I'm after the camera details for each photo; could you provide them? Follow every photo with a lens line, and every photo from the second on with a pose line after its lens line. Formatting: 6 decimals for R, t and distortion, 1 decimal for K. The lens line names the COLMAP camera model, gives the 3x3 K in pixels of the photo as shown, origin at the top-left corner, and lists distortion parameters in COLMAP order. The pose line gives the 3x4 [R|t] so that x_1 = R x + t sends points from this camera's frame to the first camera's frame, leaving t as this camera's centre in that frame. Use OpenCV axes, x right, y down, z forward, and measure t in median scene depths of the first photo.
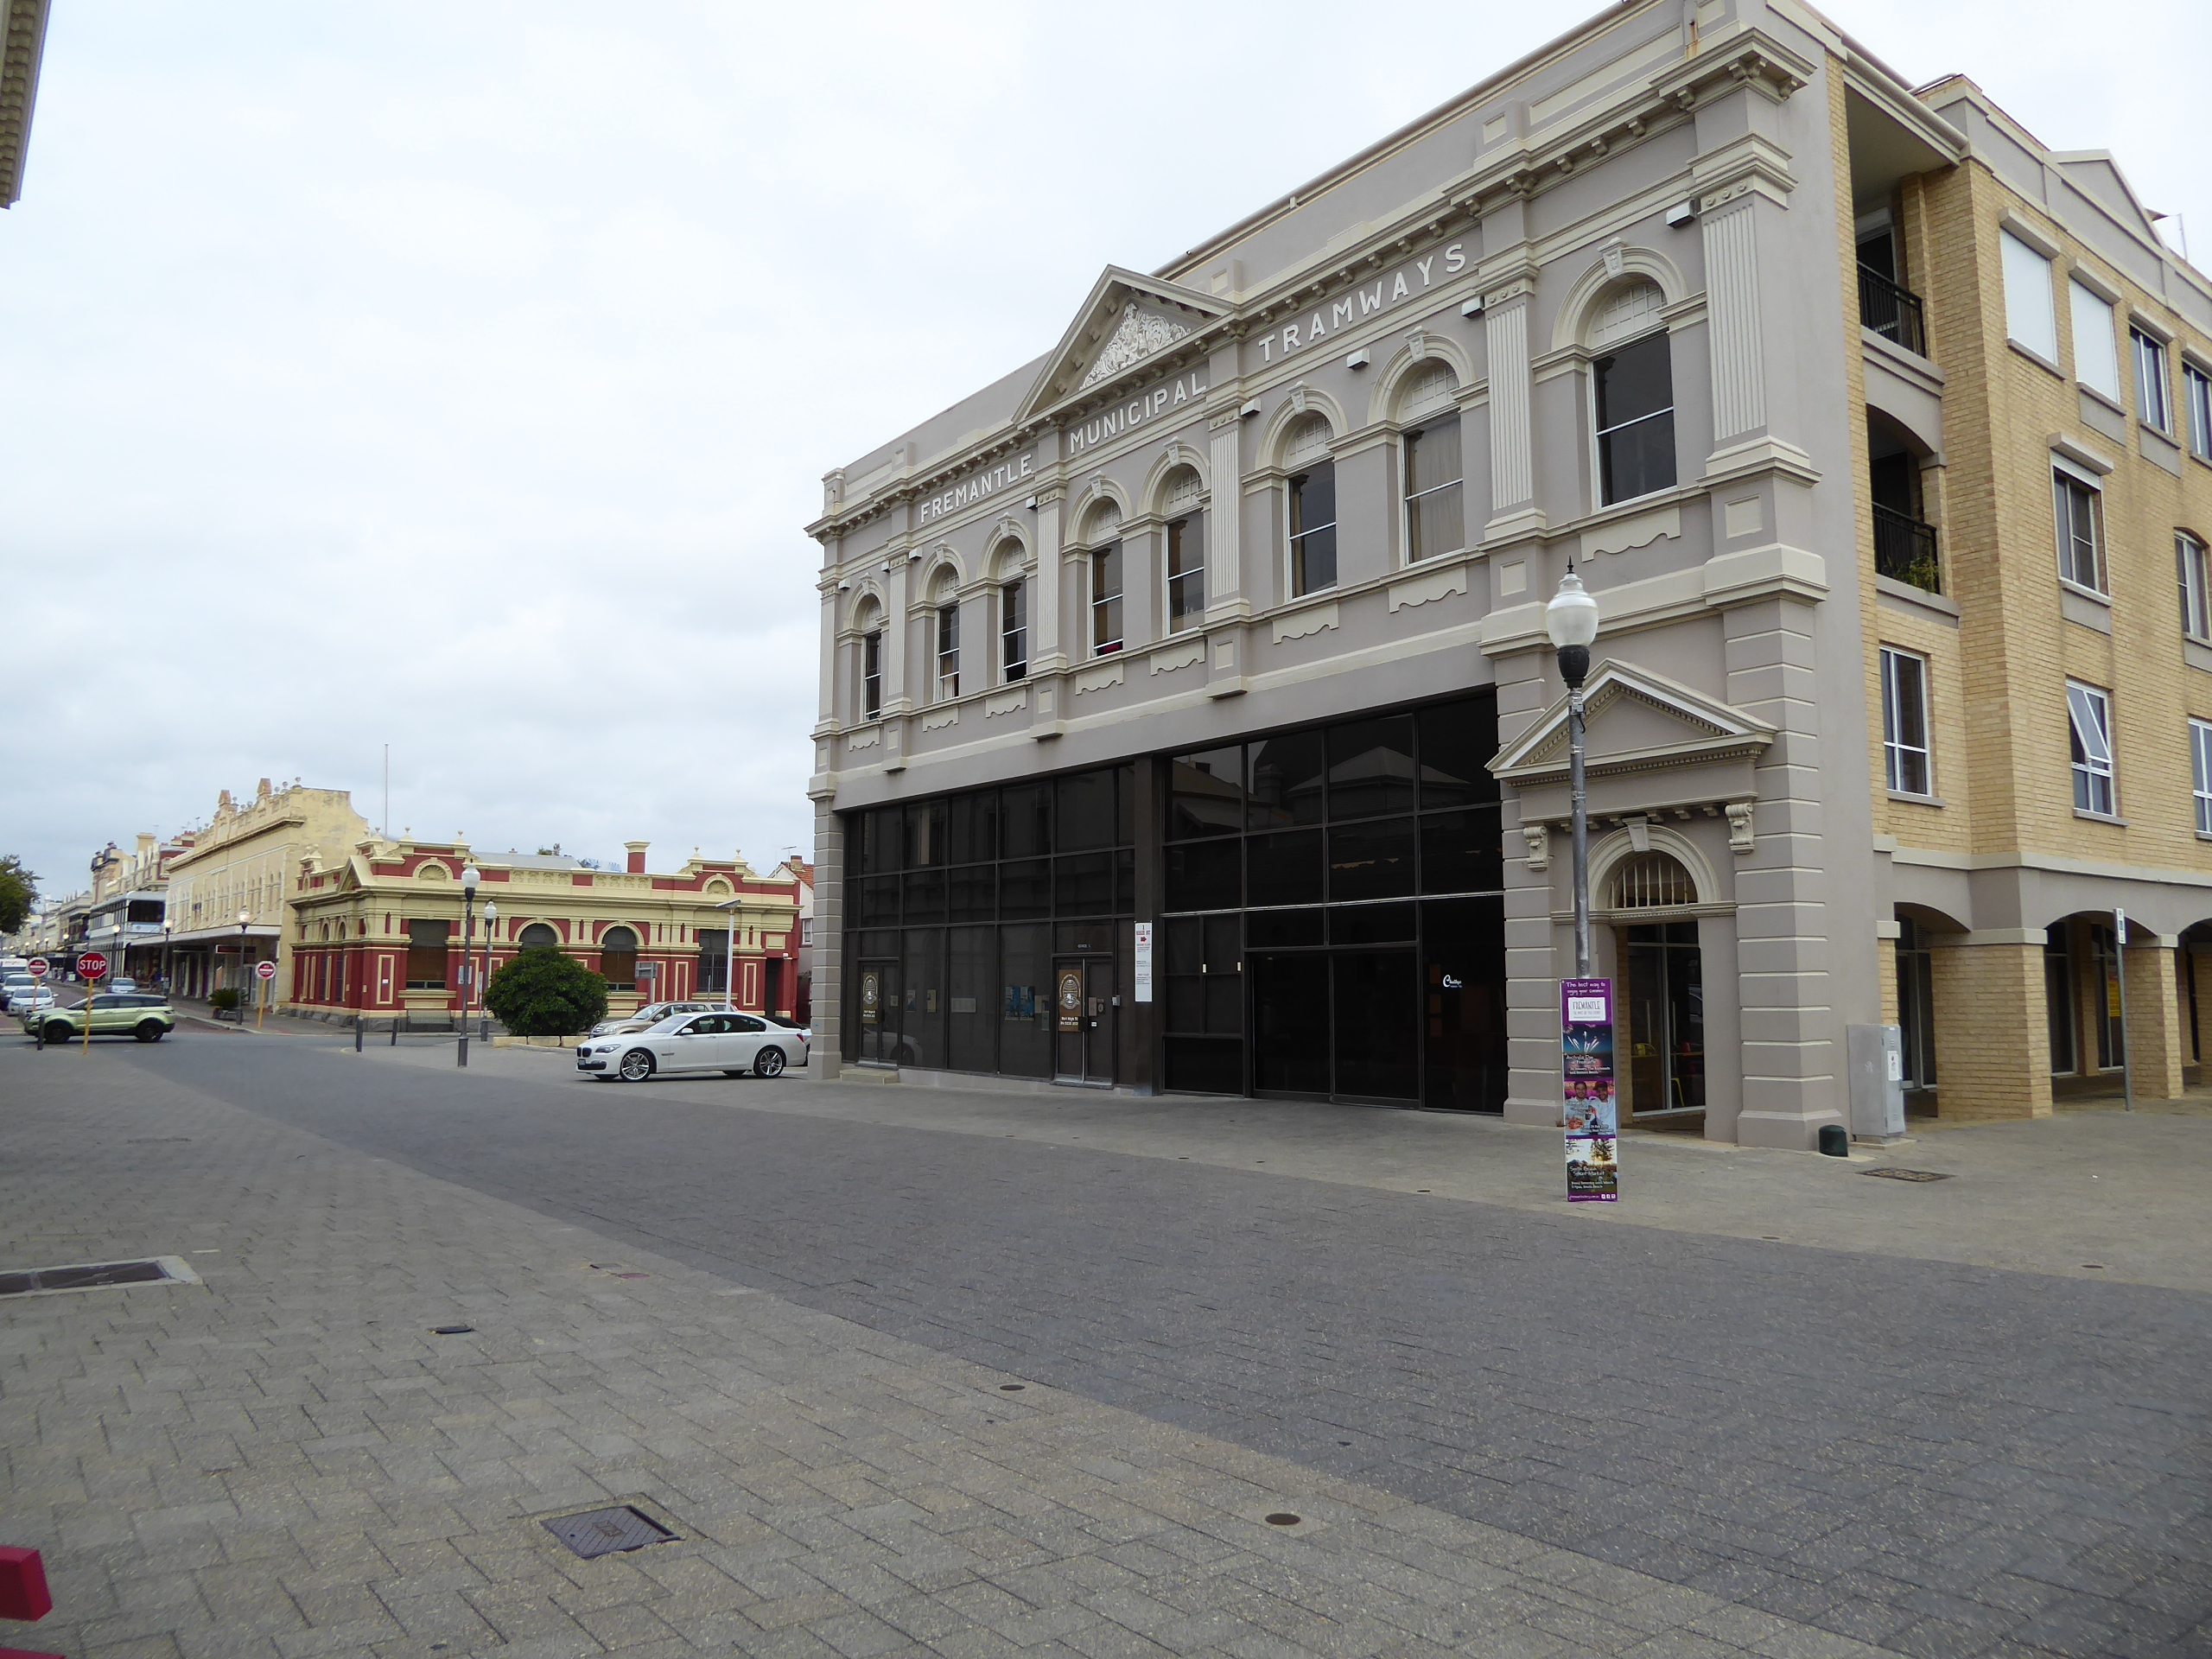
lens RADIAL K [[1533.4, 0, 1106.3], [0, 1533.4, 835.2], [0, 0, 1]] dist [-0.005285, -0.000598]
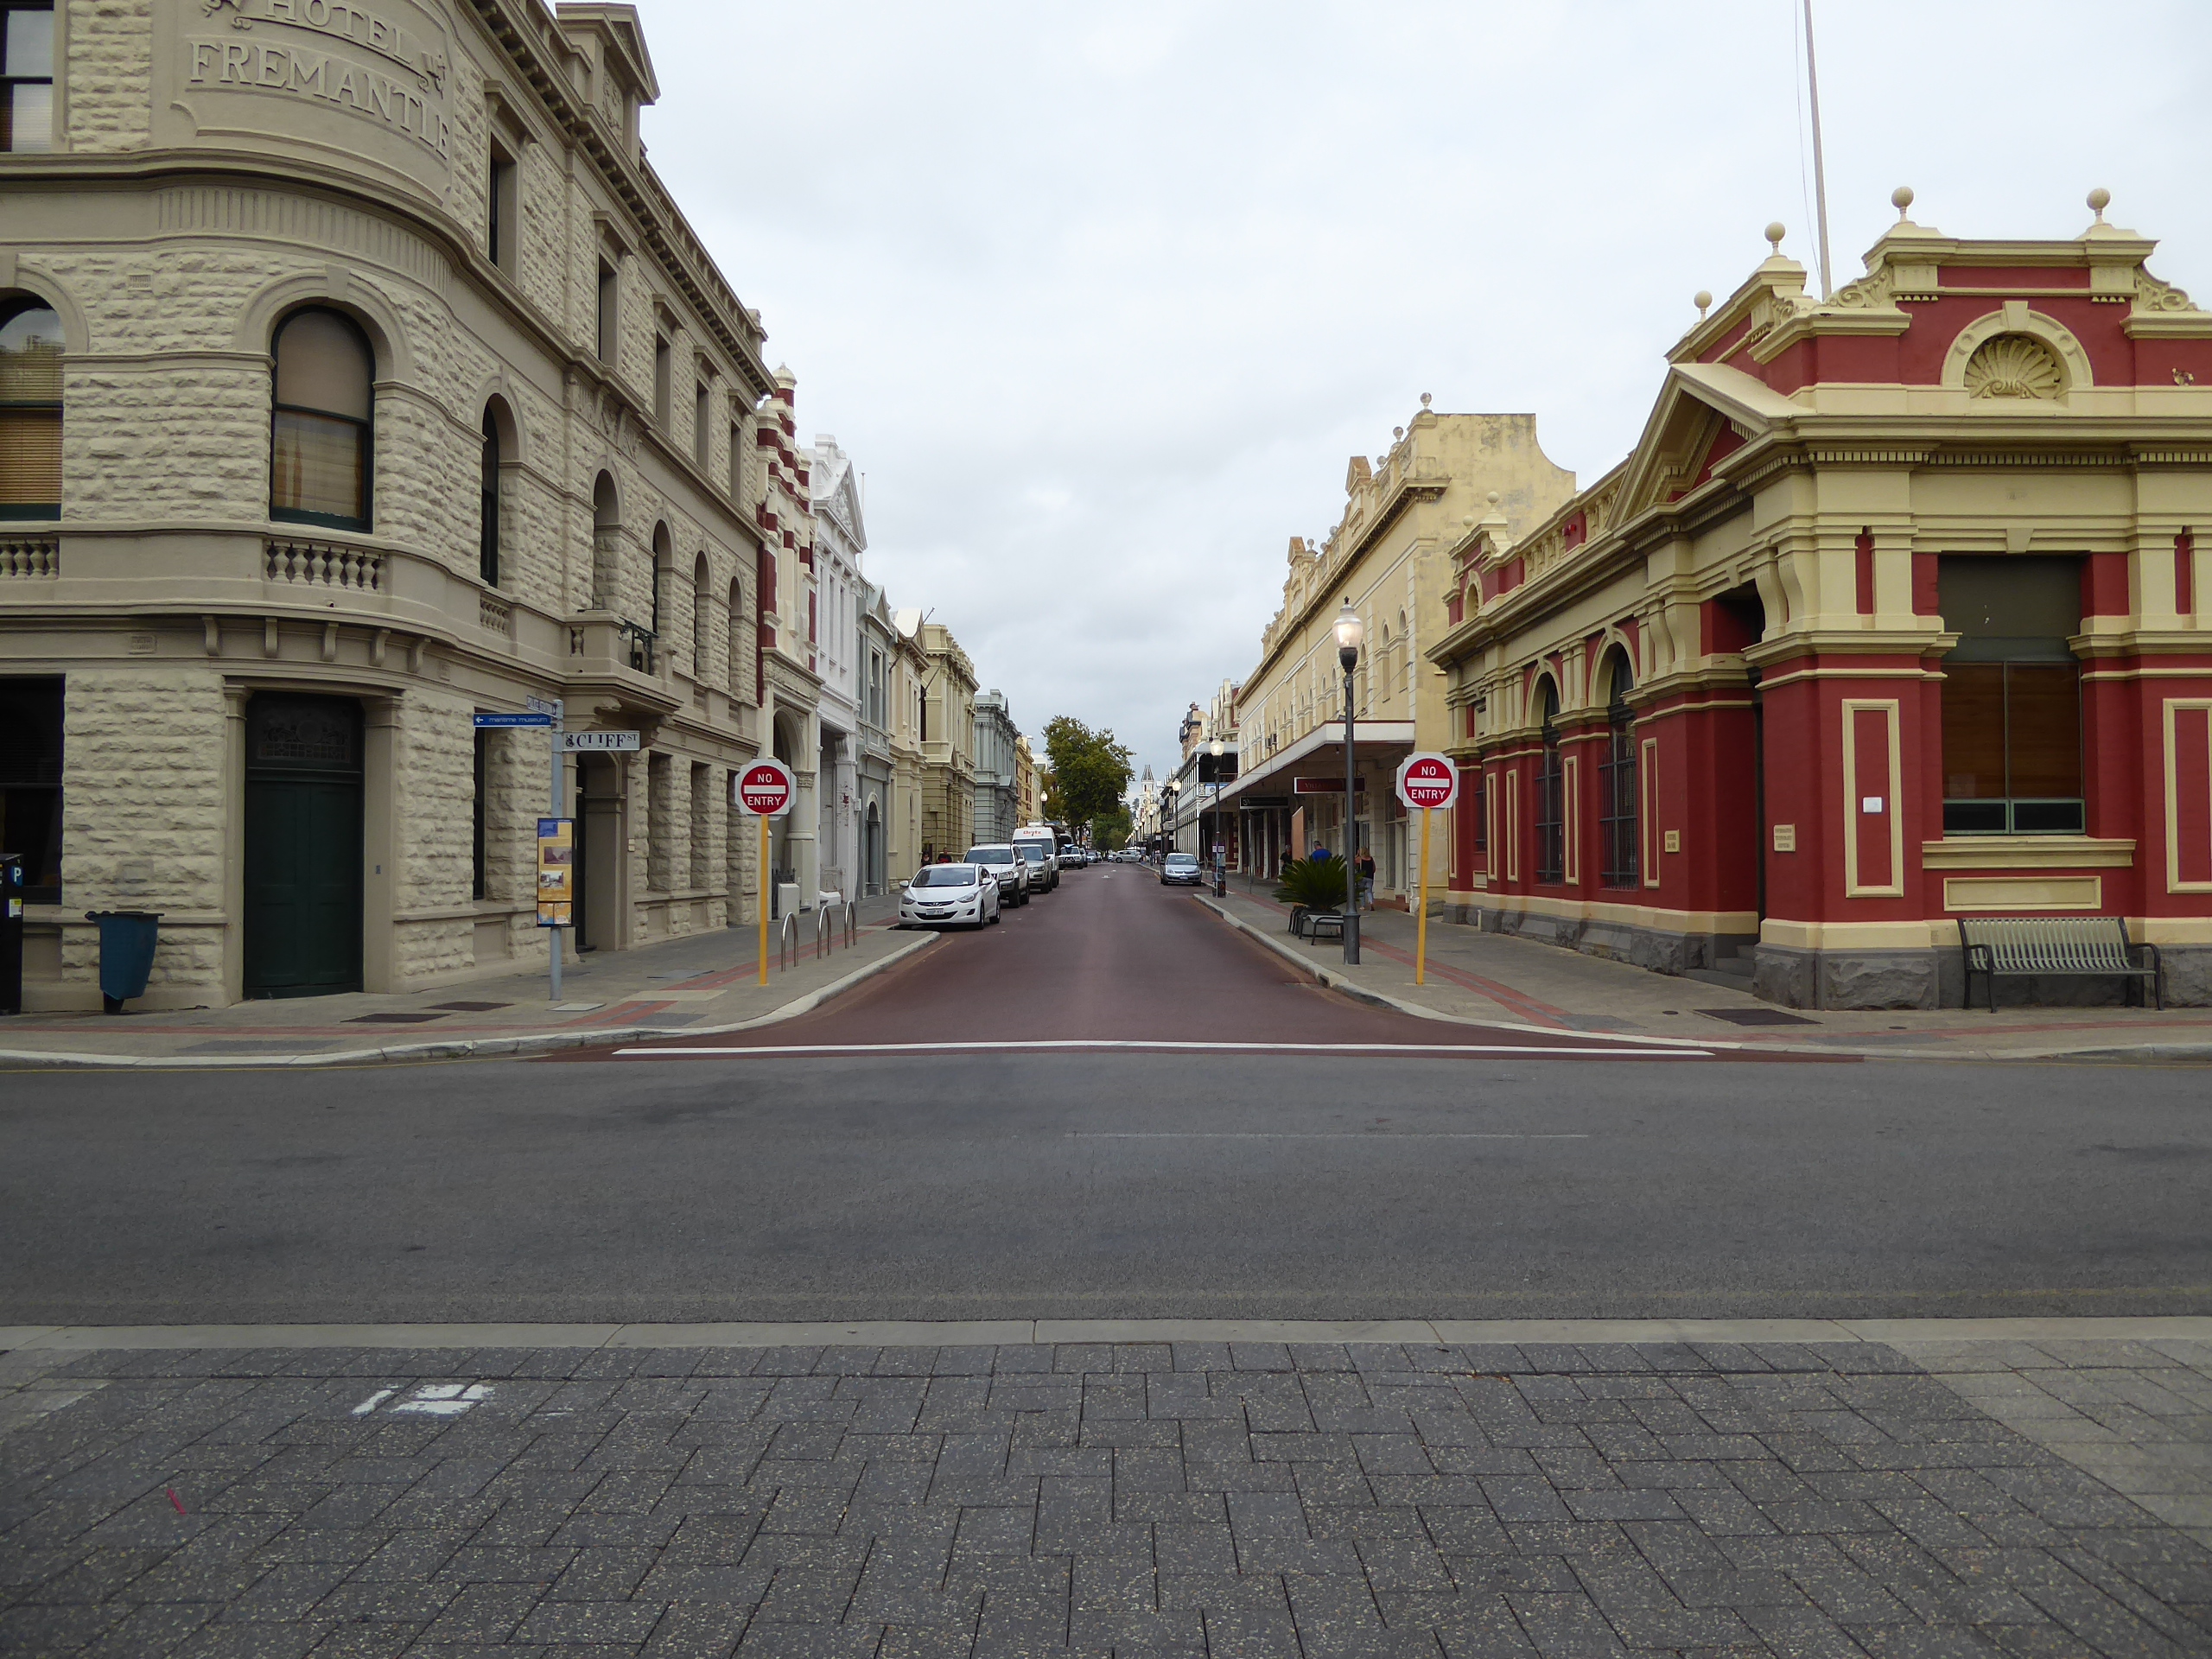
lens RADIAL K [[1533.4, 0, 1108.9], [0, 1533.4, 835.9], [0, 0, 1]] dist [-0.005285, -0.000598]
pose [[0.790451, -0.028583, -0.611859, -0.403481], [0.075569, 0.995830, 0.051107, 0.076070], [0.607846, -0.086635, 0.789314, 0.705066]]
